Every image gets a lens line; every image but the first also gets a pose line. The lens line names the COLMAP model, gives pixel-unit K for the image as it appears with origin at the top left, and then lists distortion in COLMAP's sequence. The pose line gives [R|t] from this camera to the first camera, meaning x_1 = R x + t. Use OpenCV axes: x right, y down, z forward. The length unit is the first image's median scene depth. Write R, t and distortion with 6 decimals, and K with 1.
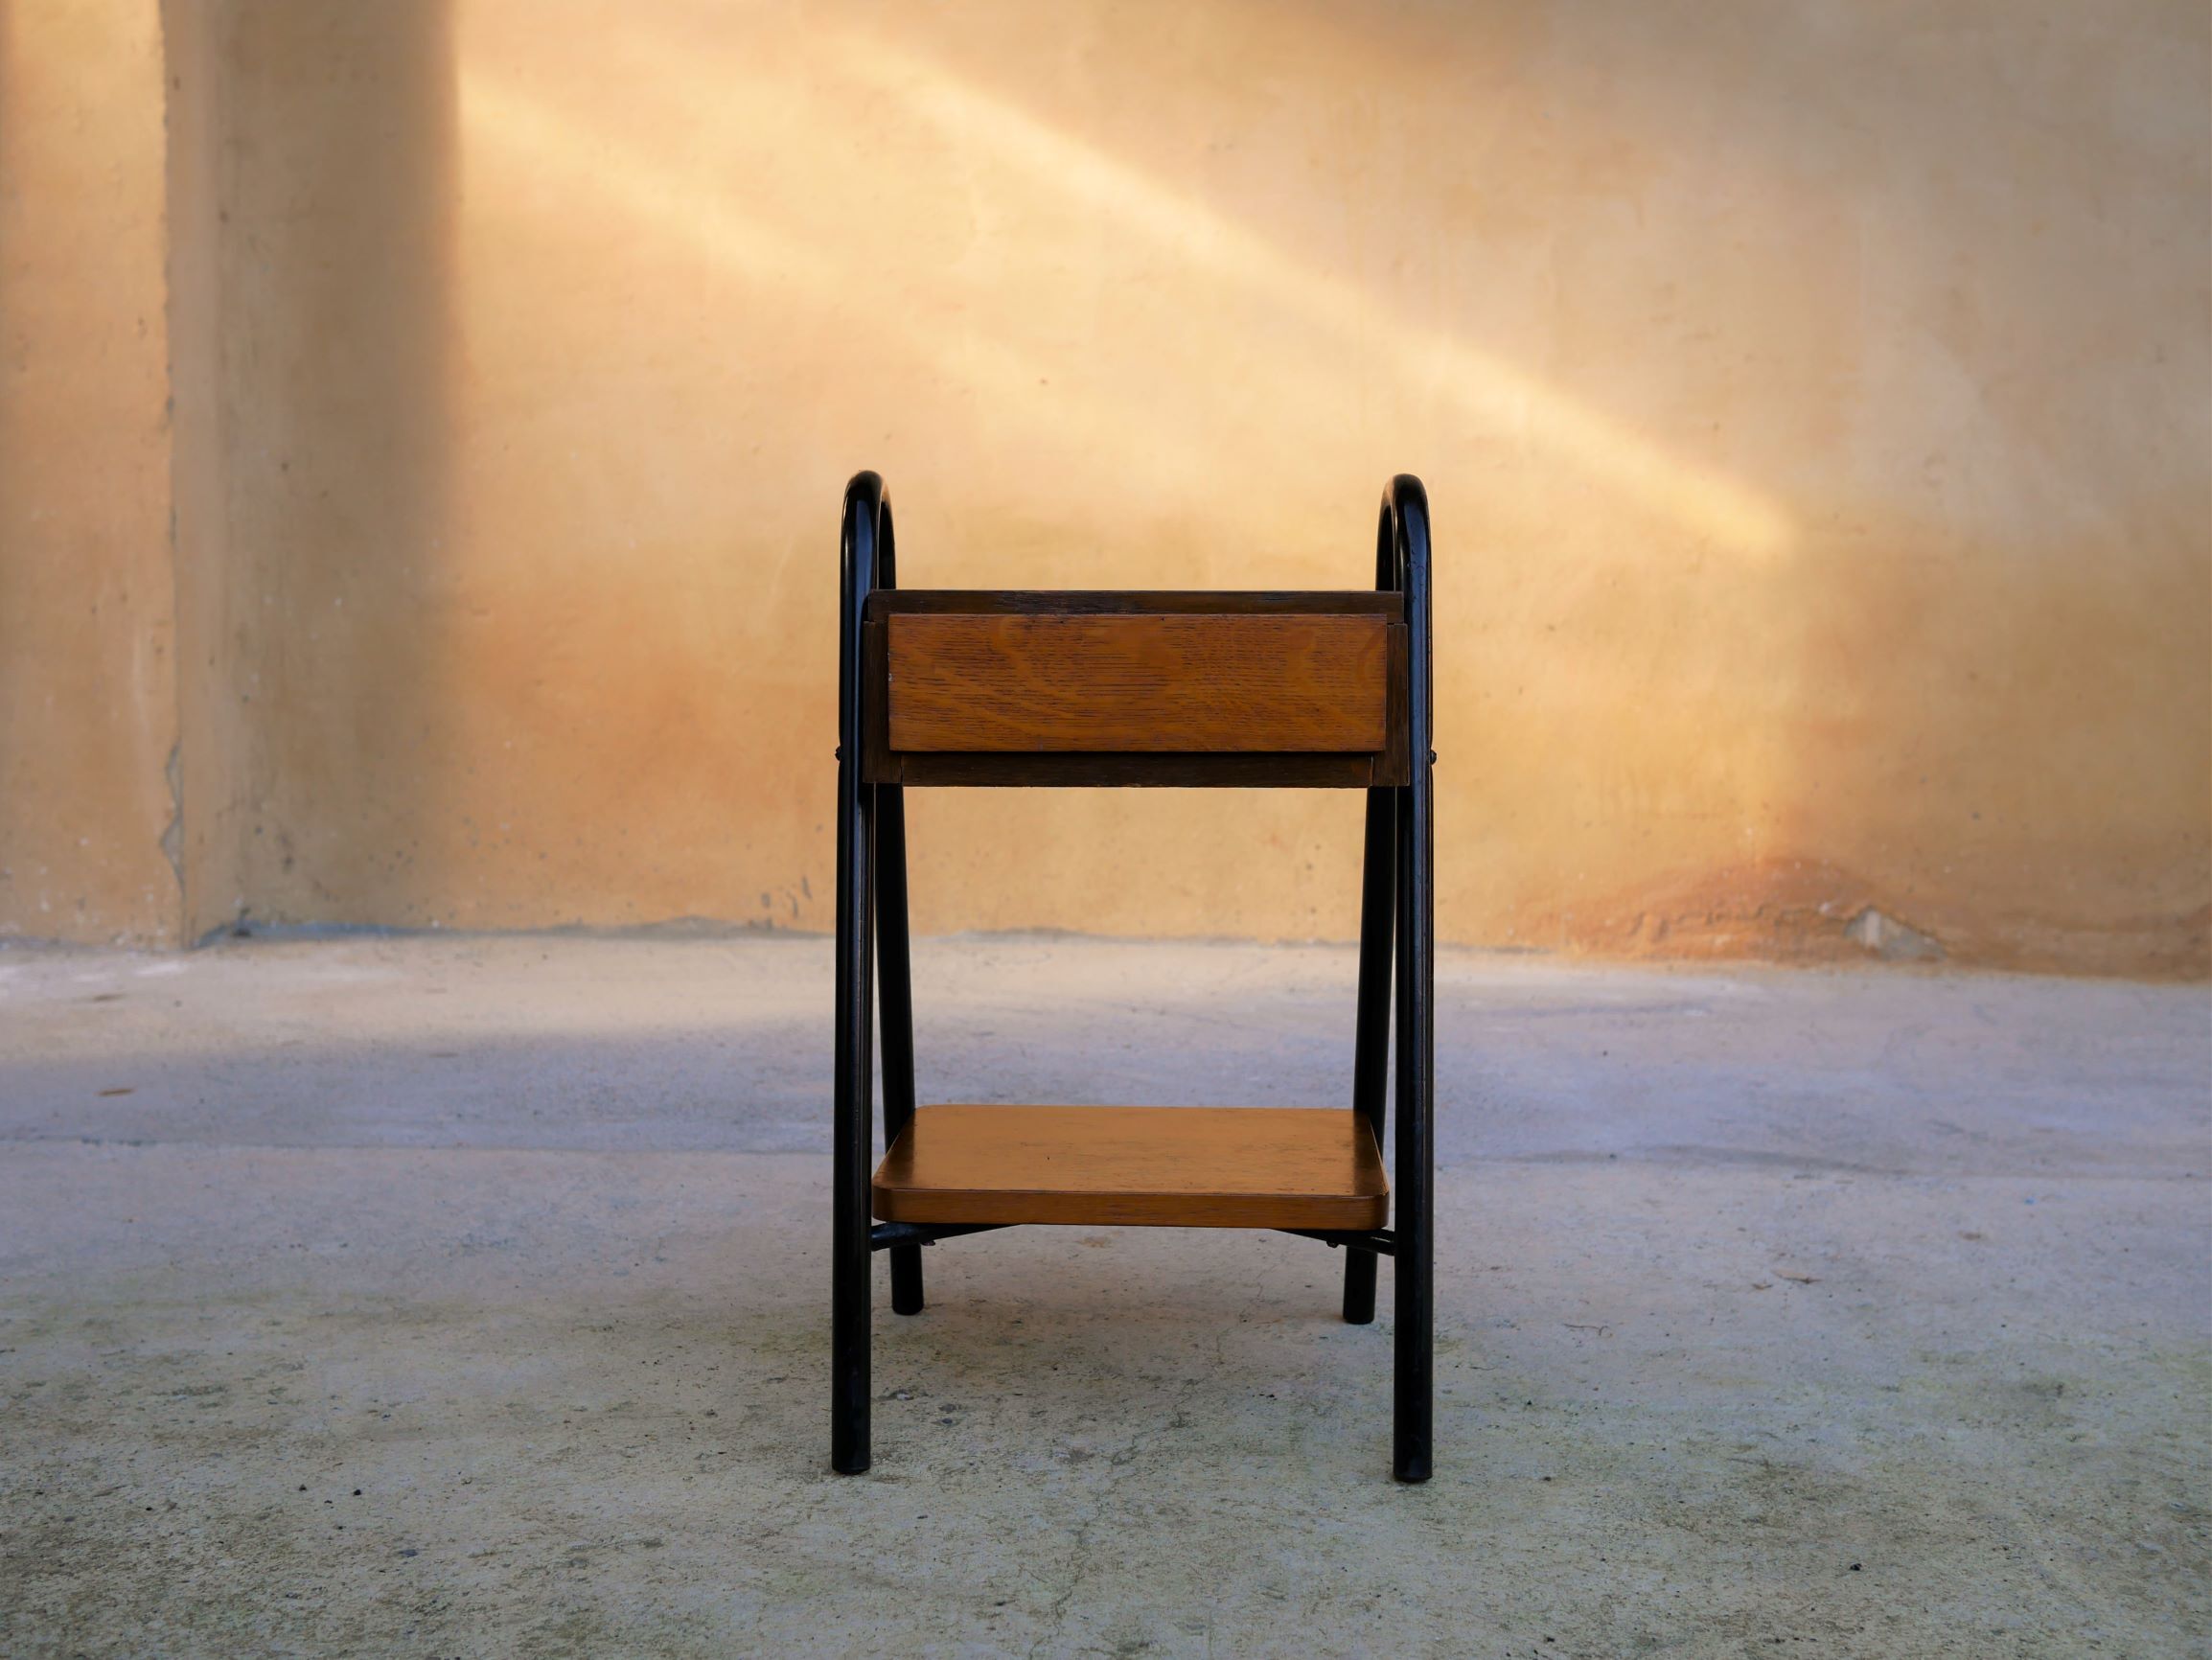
lens RADIAL K [[2540.2, 0, 1099.9], [0, 2540.2, 818.2], [0, 0, 1]] dist [-0.017355, 0.025999]
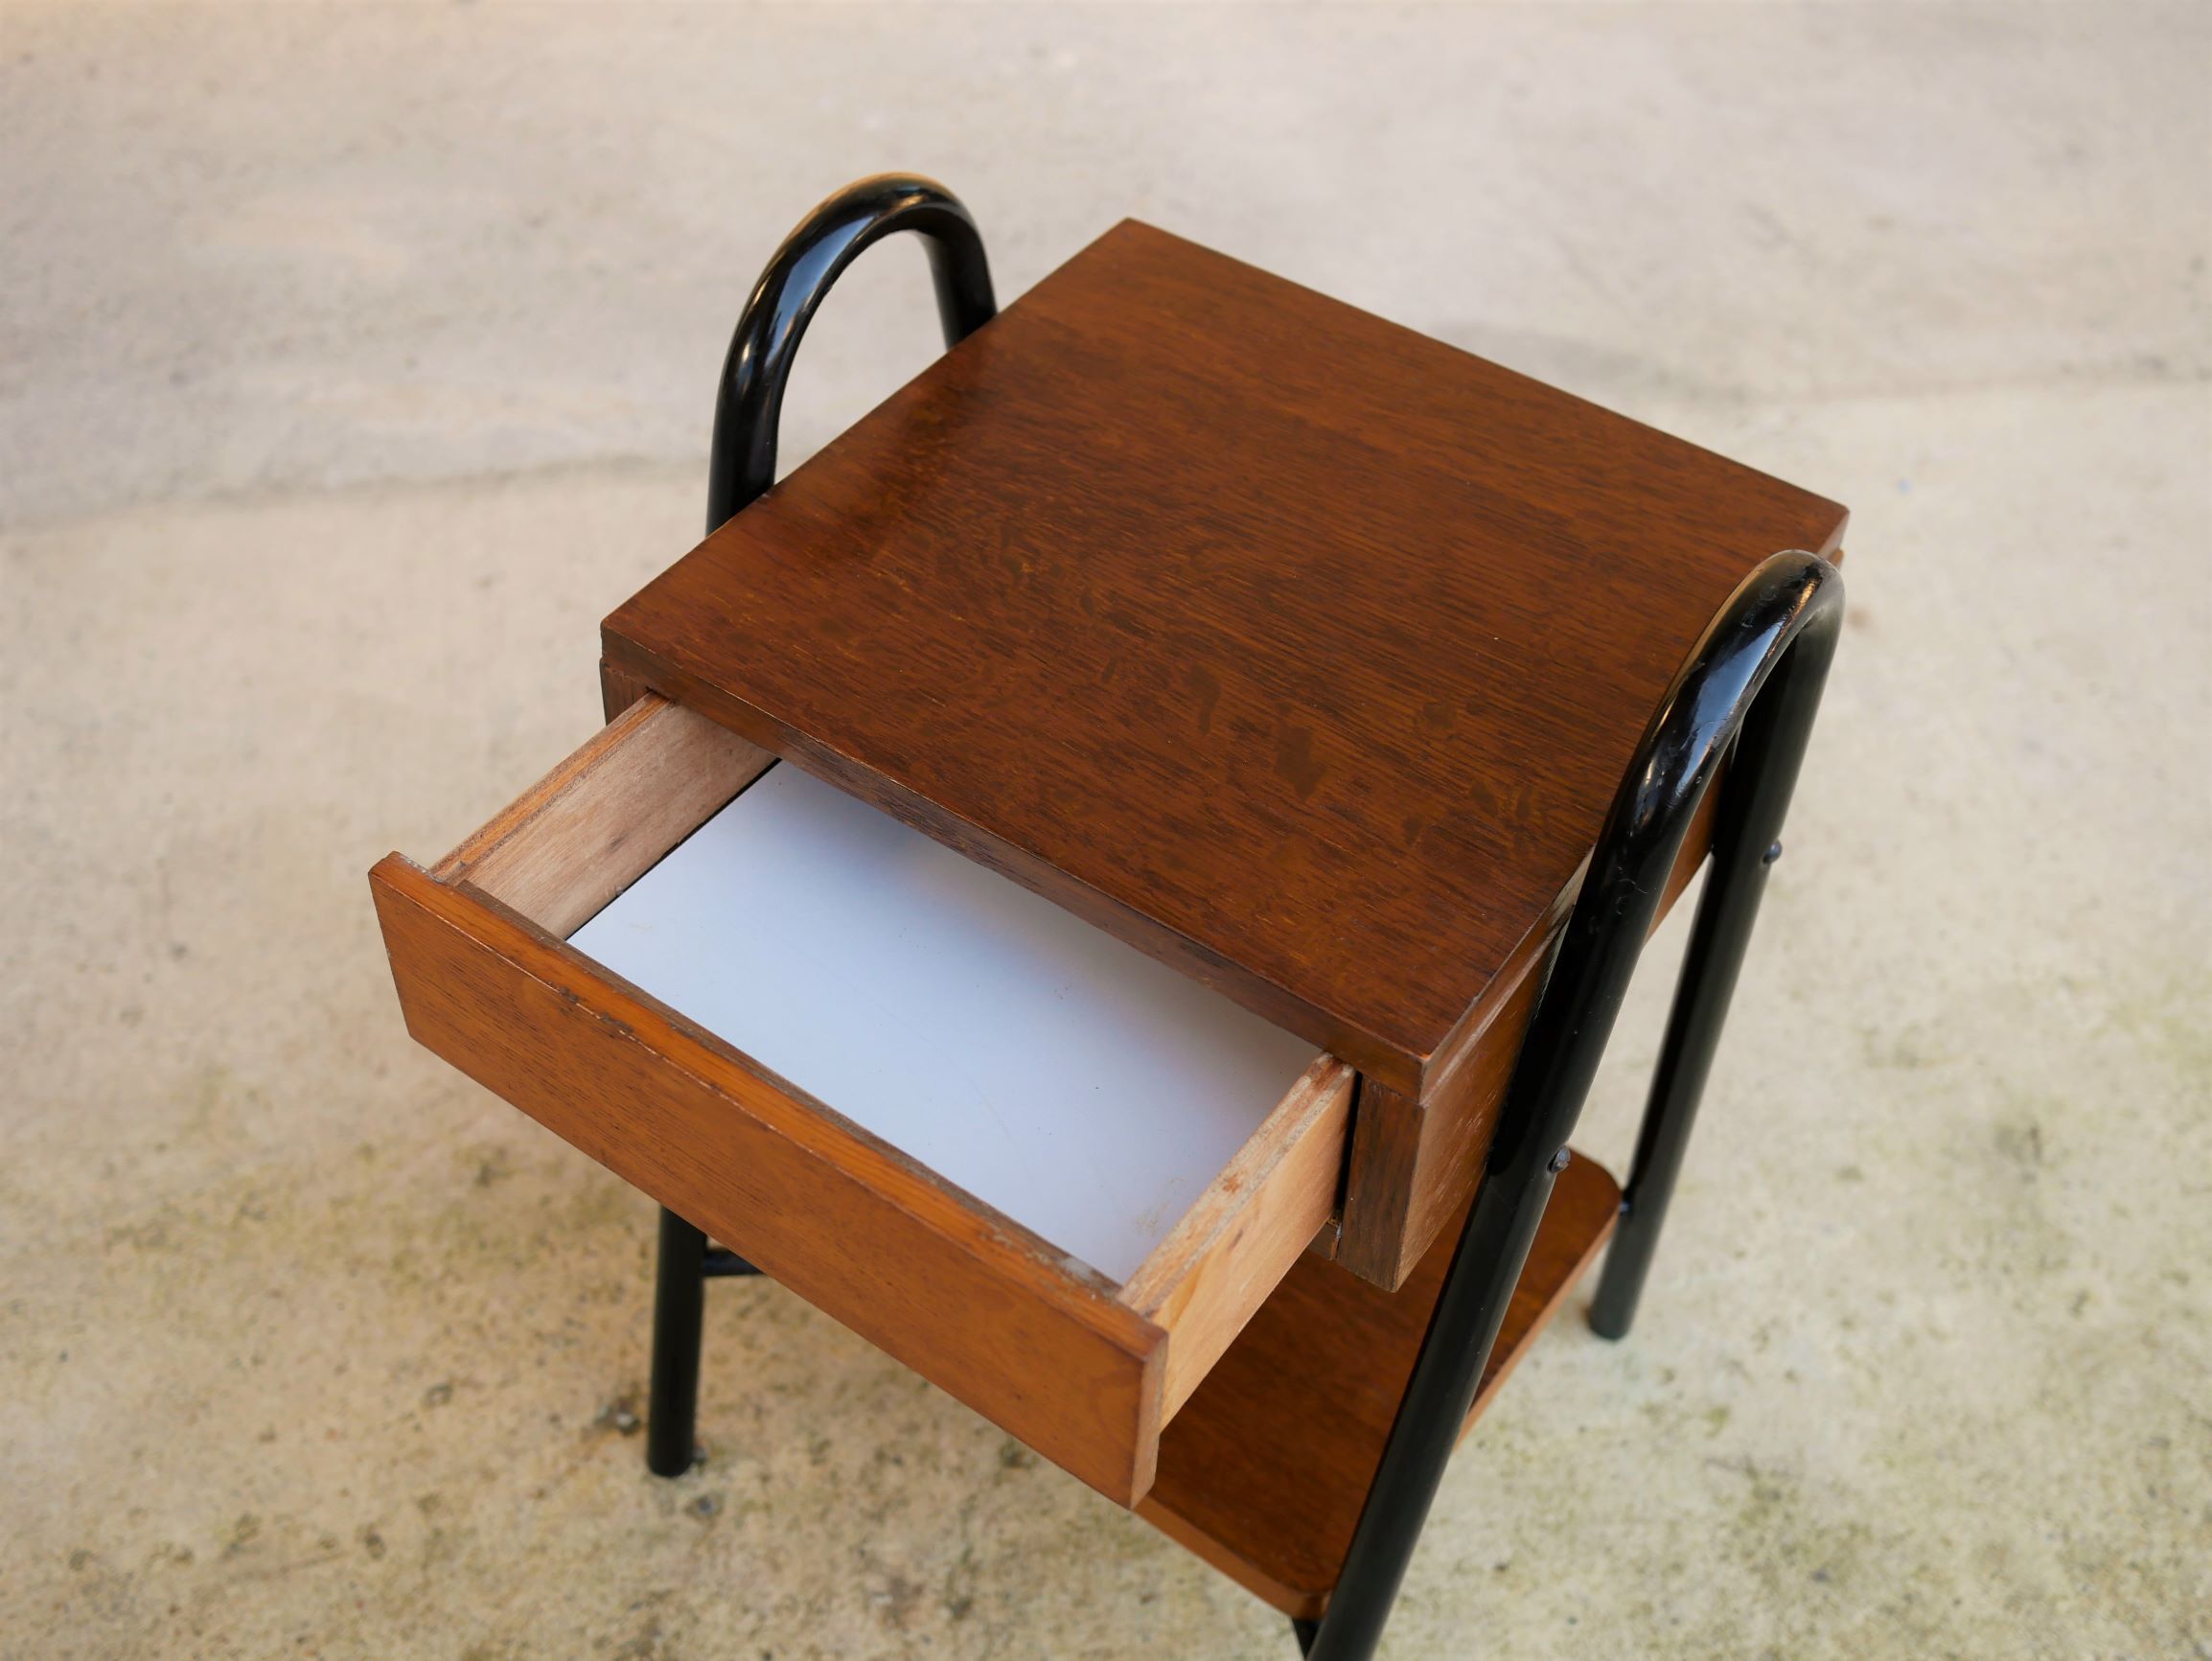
lens RADIAL K [[2533.3, 0, 1114.0], [0, 2533.3, 816.8], [0, 0, 1]] dist [-0.016375, 0.021808]
pose [[0.974846, -0.121786, 0.186662, -0.057122], [-0.030918, 0.755517, 0.654399, -0.403347], [-0.220723, -0.643710, 0.732747, 0.560836]]
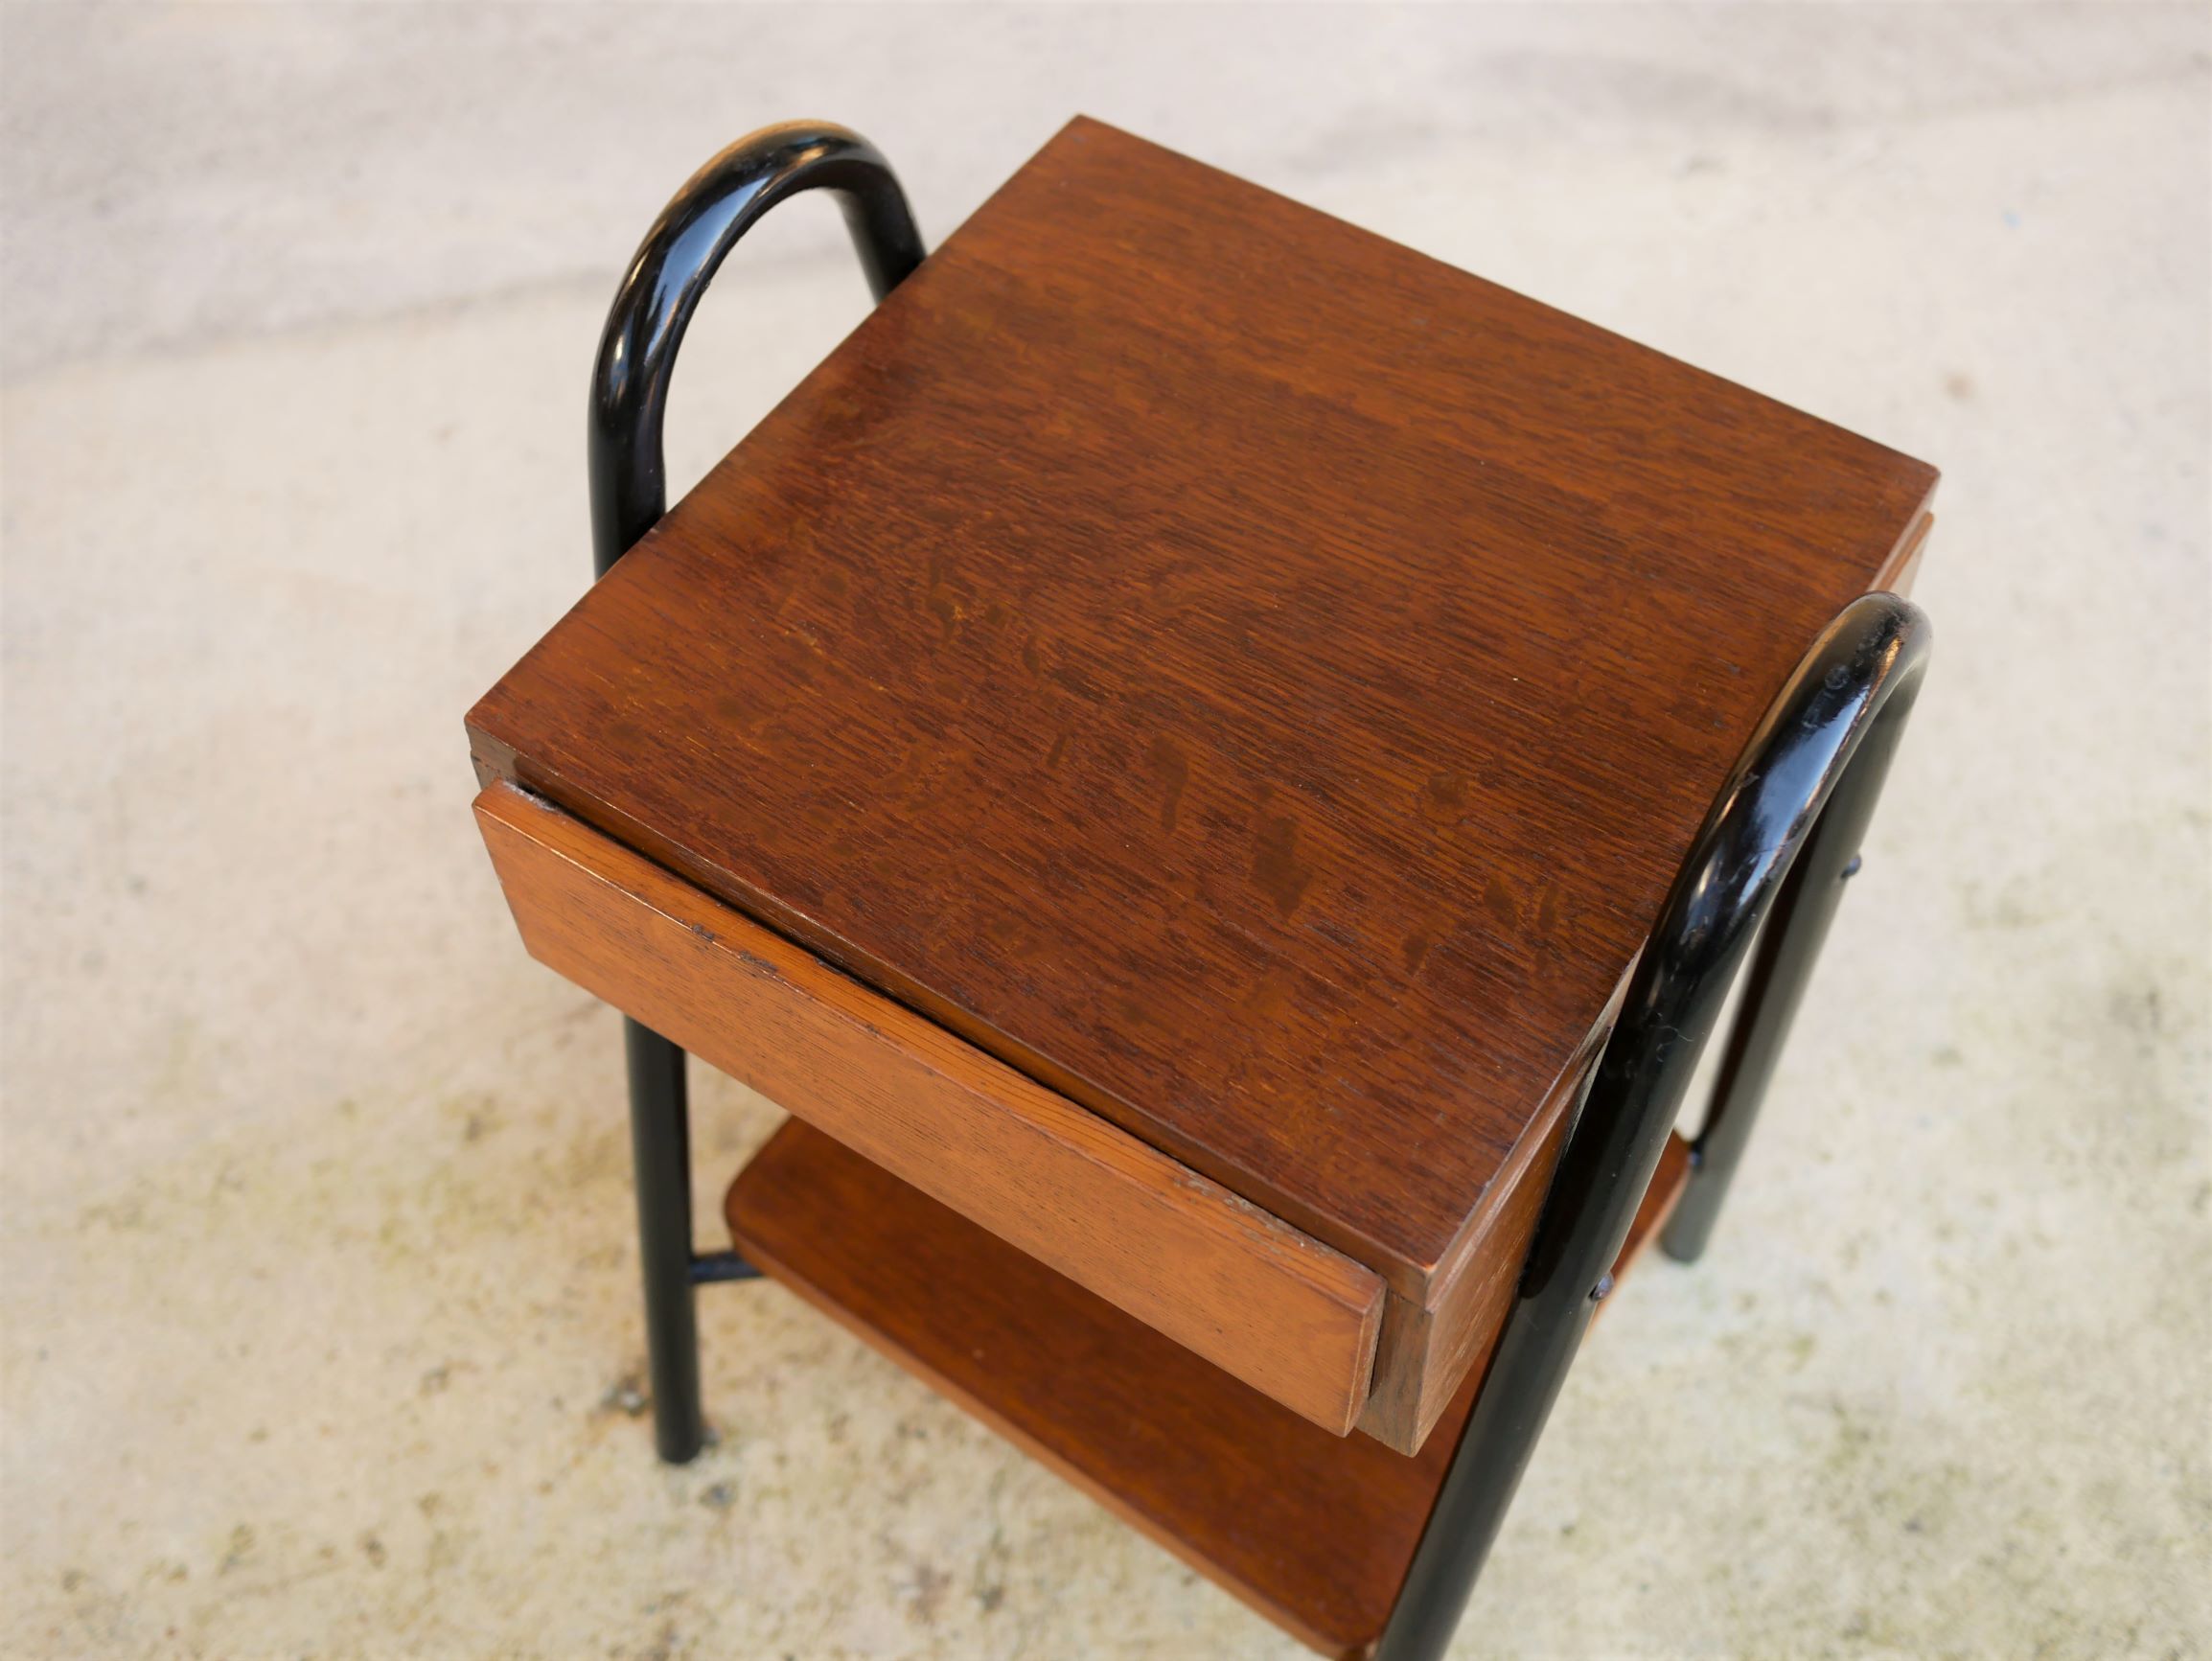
lens RADIAL K [[2540.3, 0, 1099.9], [0, 2540.3, 818.7], [0, 0, 1]] dist [-0.017355, 0.025999]
pose [[0.974070, -0.191781, 0.120031, -0.005873], [0.033039, 0.645420, 0.763113, -0.415831], [-0.223820, -0.739360, 0.635020, 0.668756]]
